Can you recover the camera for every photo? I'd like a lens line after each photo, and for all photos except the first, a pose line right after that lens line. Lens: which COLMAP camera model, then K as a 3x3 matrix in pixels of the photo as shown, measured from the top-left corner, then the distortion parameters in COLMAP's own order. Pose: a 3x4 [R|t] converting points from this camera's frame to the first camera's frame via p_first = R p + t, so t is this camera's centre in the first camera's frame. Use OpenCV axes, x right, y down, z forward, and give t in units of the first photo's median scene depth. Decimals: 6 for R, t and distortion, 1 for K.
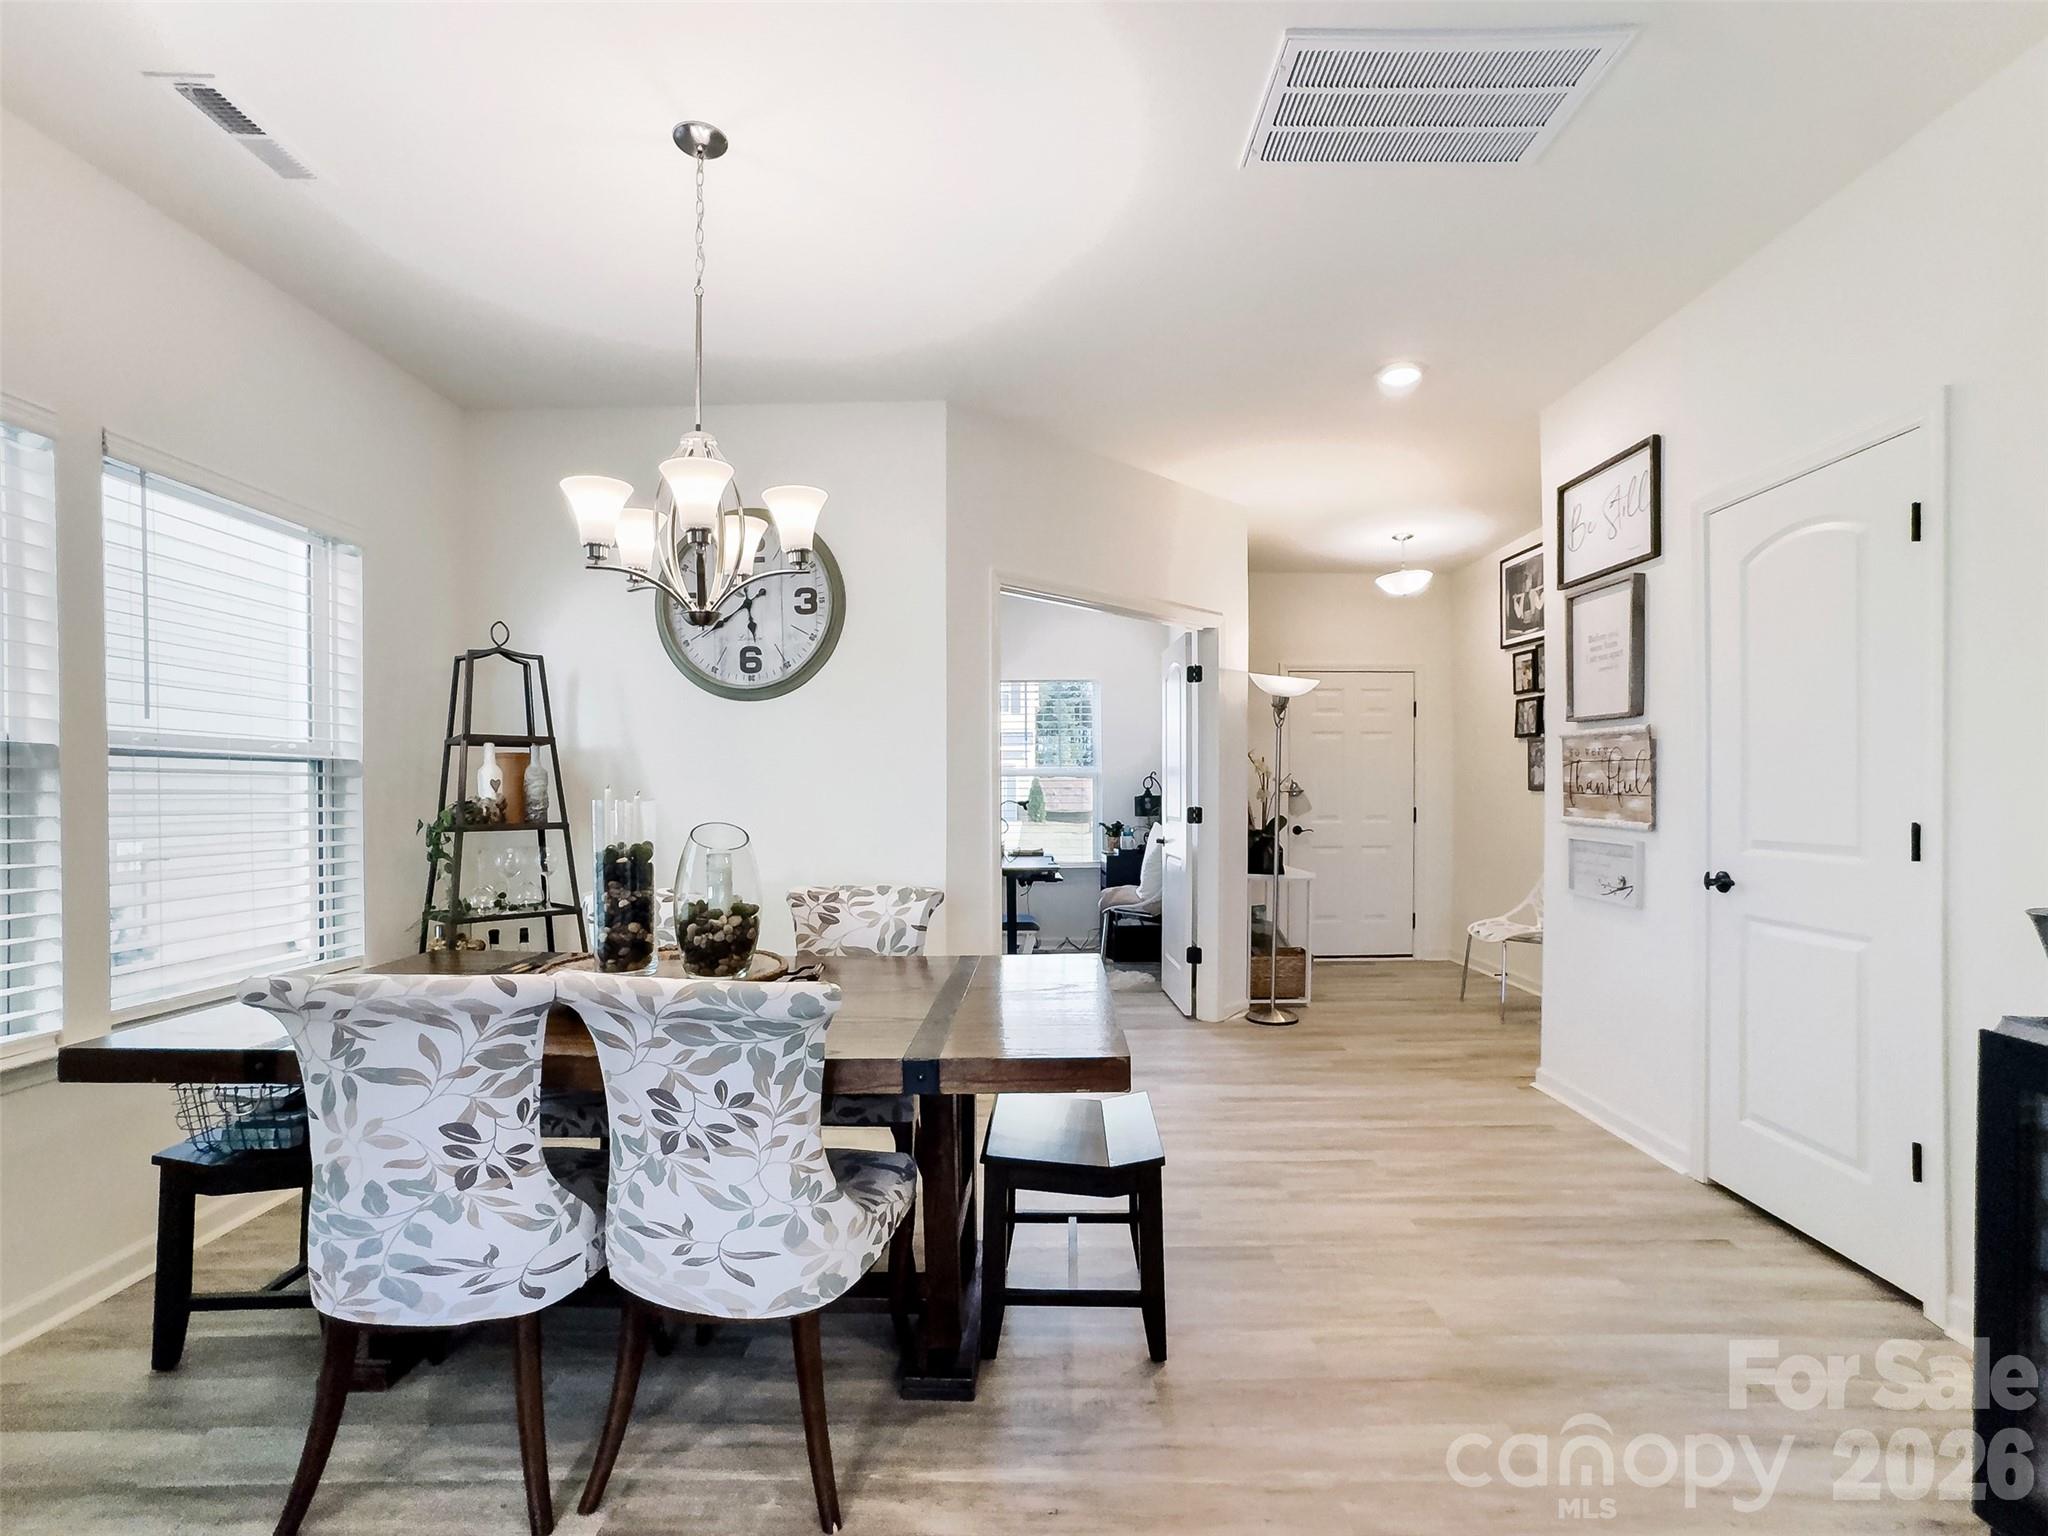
lens RADIAL K [[973.3, 0, 1008.0], [0, 973.3, 784.6], [0, 0, 1]] dist [-0.050807, 0.015412]
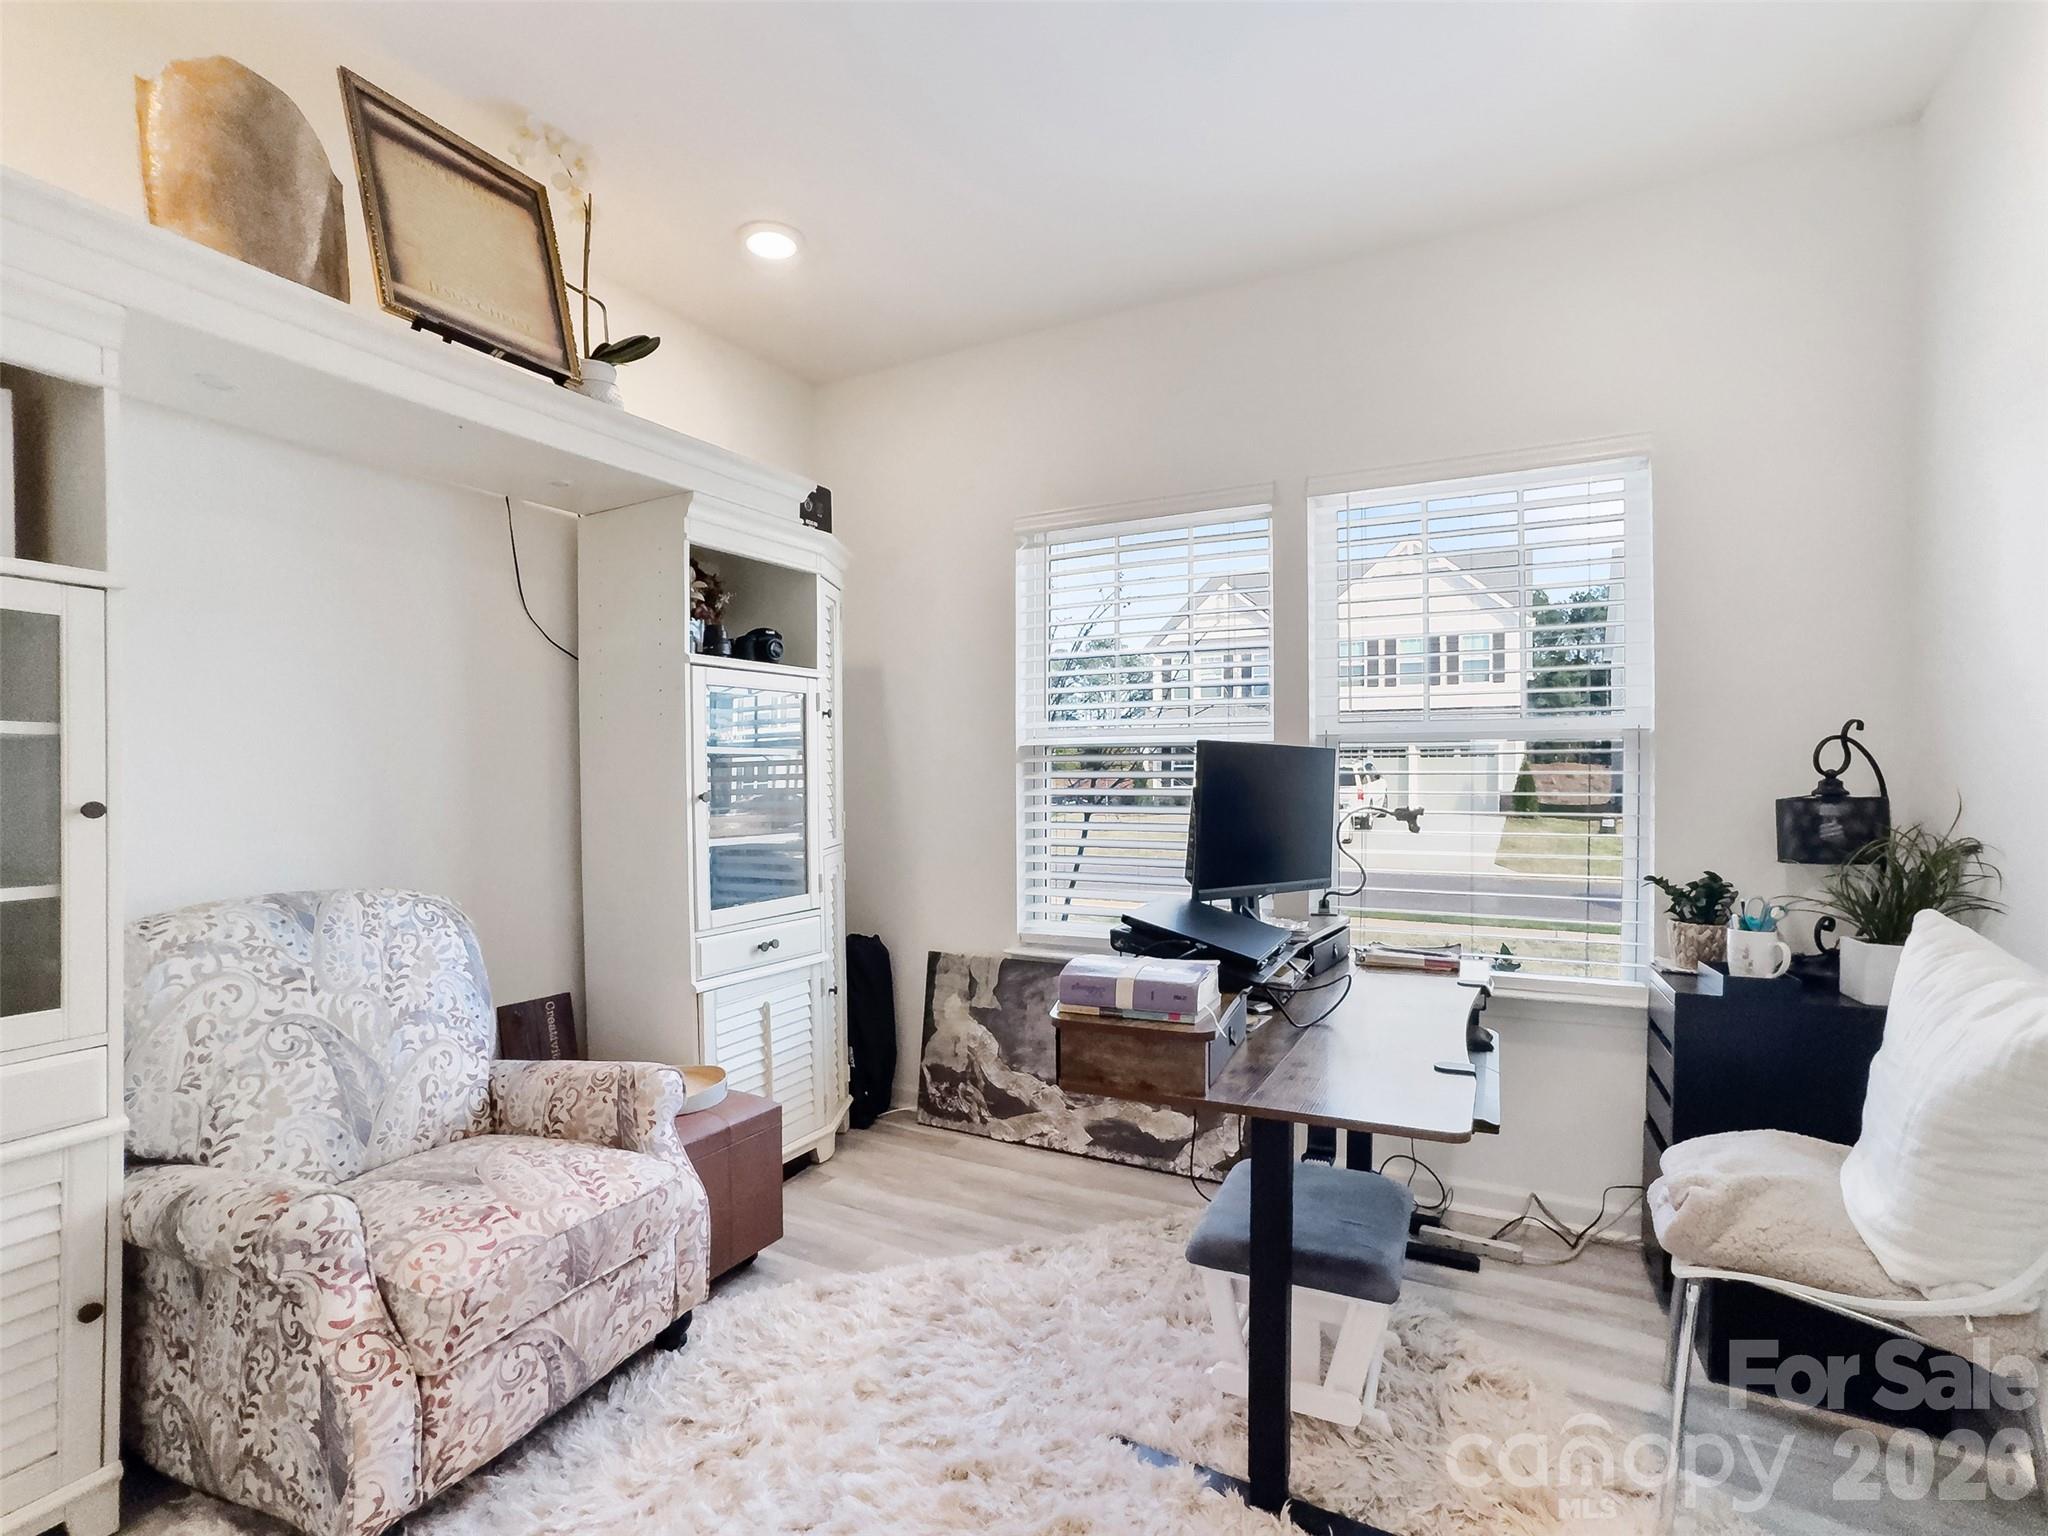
lens RADIAL K [[973.3, 0, 1010.8], [0, 973.3, 781.7], [0, 0, 1]] dist [-0.050807, 0.015412]
pose [[0.893922, 0.007927, -0.448152, 0.059663], [-0.002555, 0.999917, 0.012591, 0.004822], [0.448215, -0.010111, 0.893869, 0.786820]]
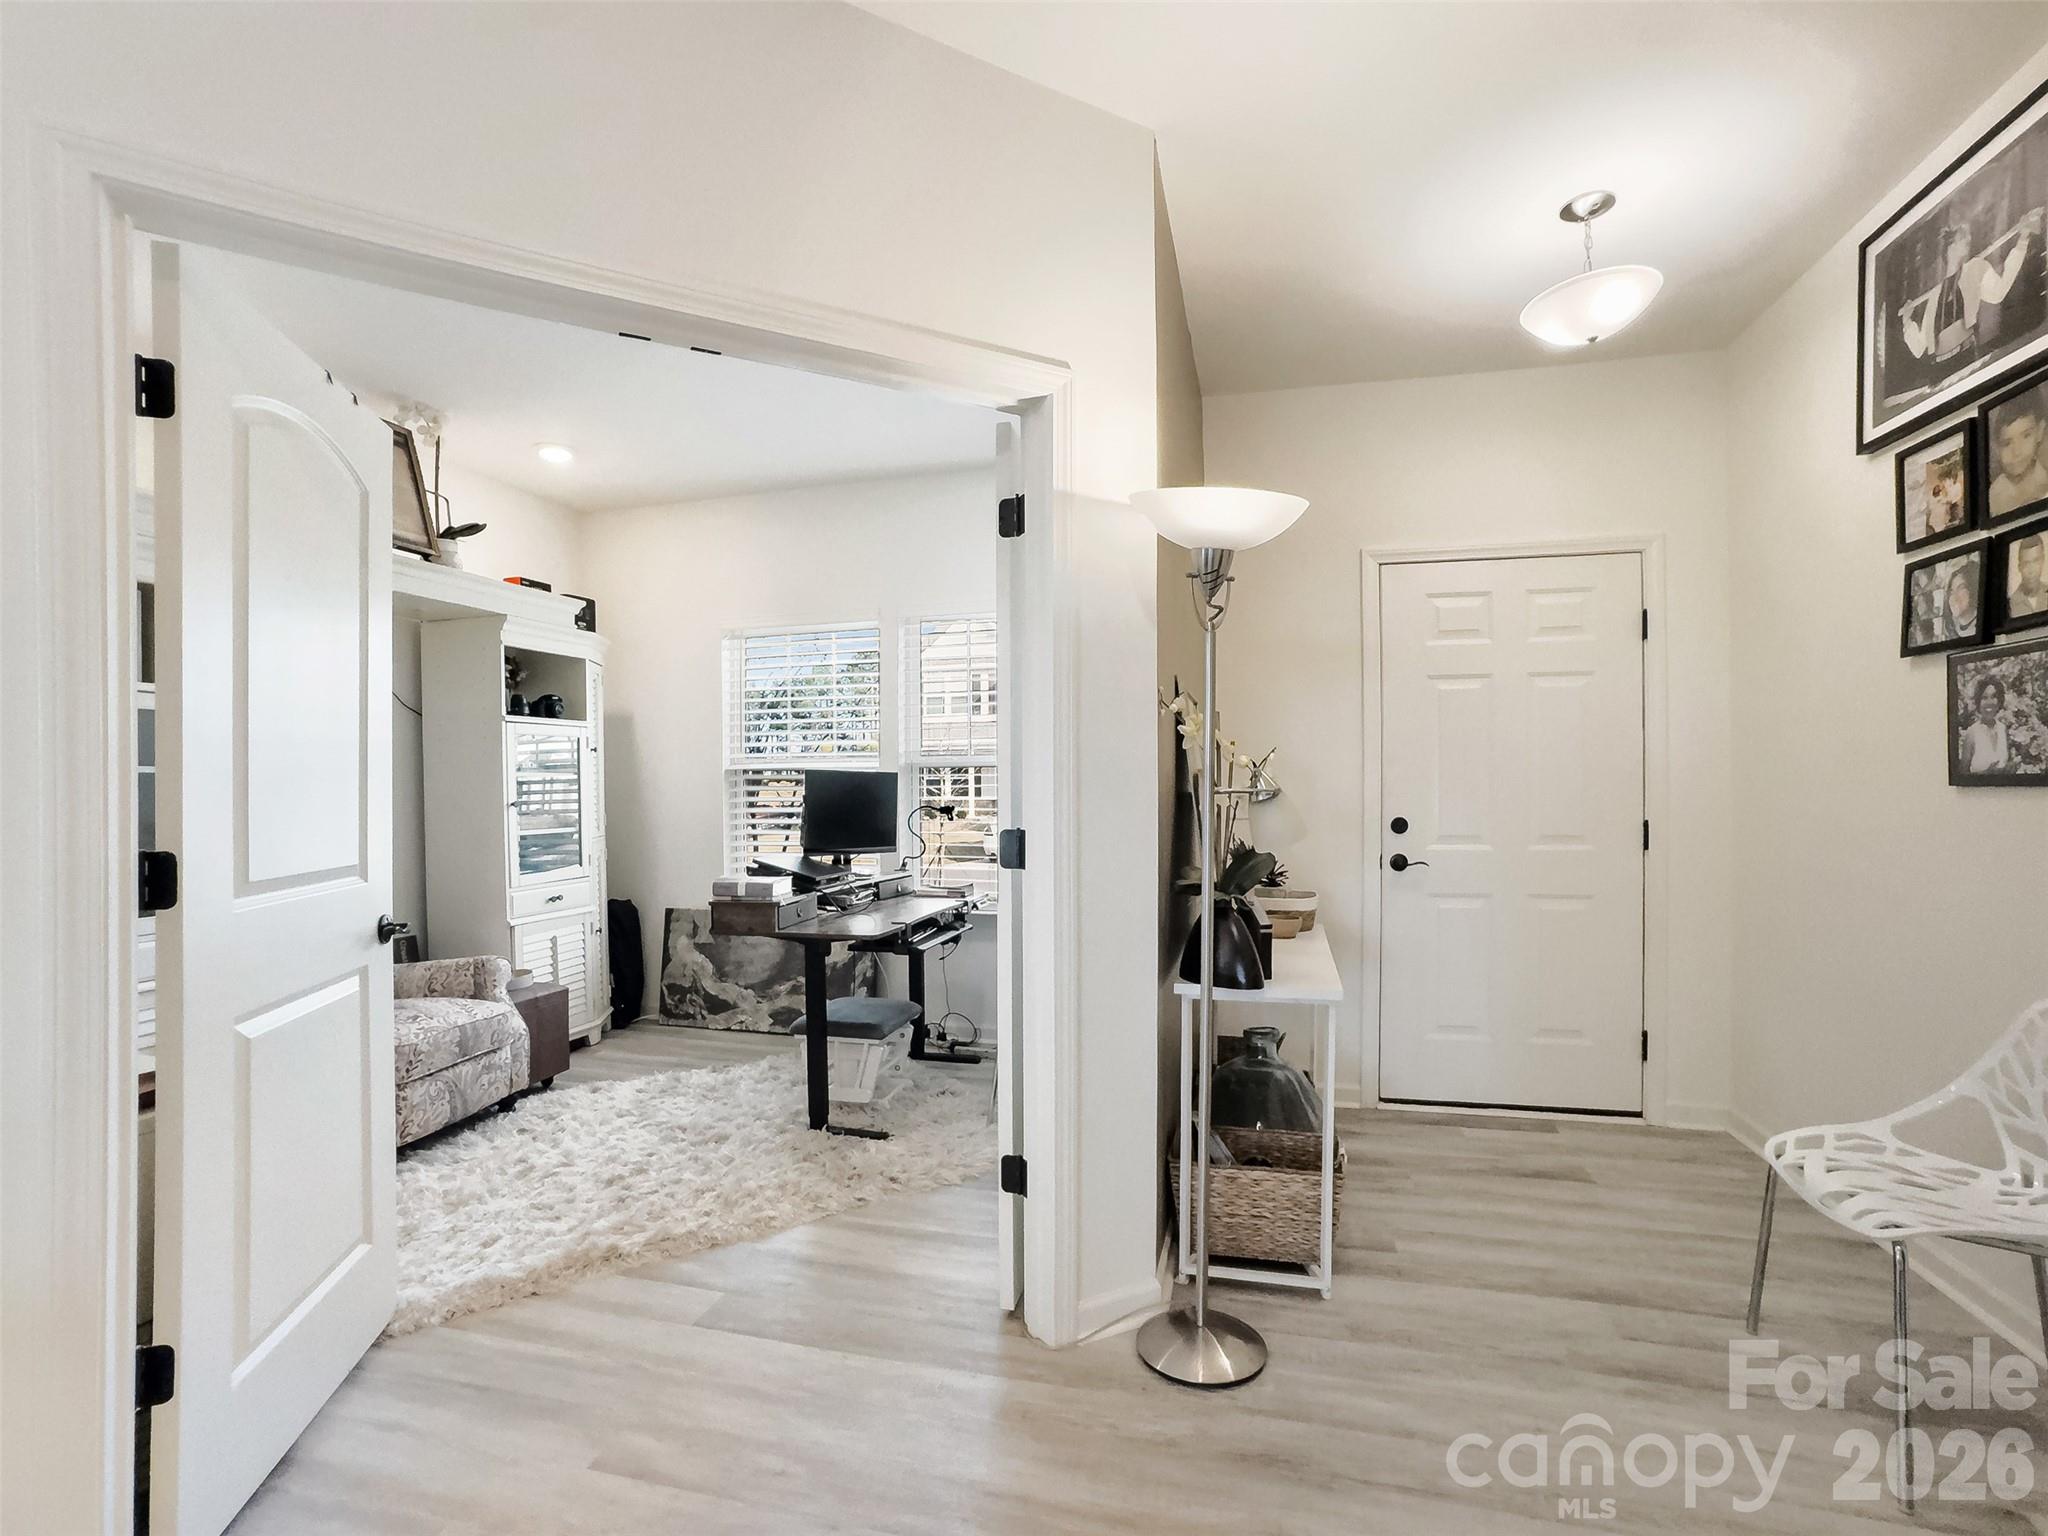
lens RADIAL K [[973.3, 0, 985.5], [0, 973.3, 795.2], [0, 0, 1]] dist [-0.050807, 0.015412]
pose [[0.967535, 0.000964, -0.252735, 0.253234], [0.002561, 0.999904, 0.013618, 0.002403], [0.252724, -0.013823, 0.967440, 0.518026]]
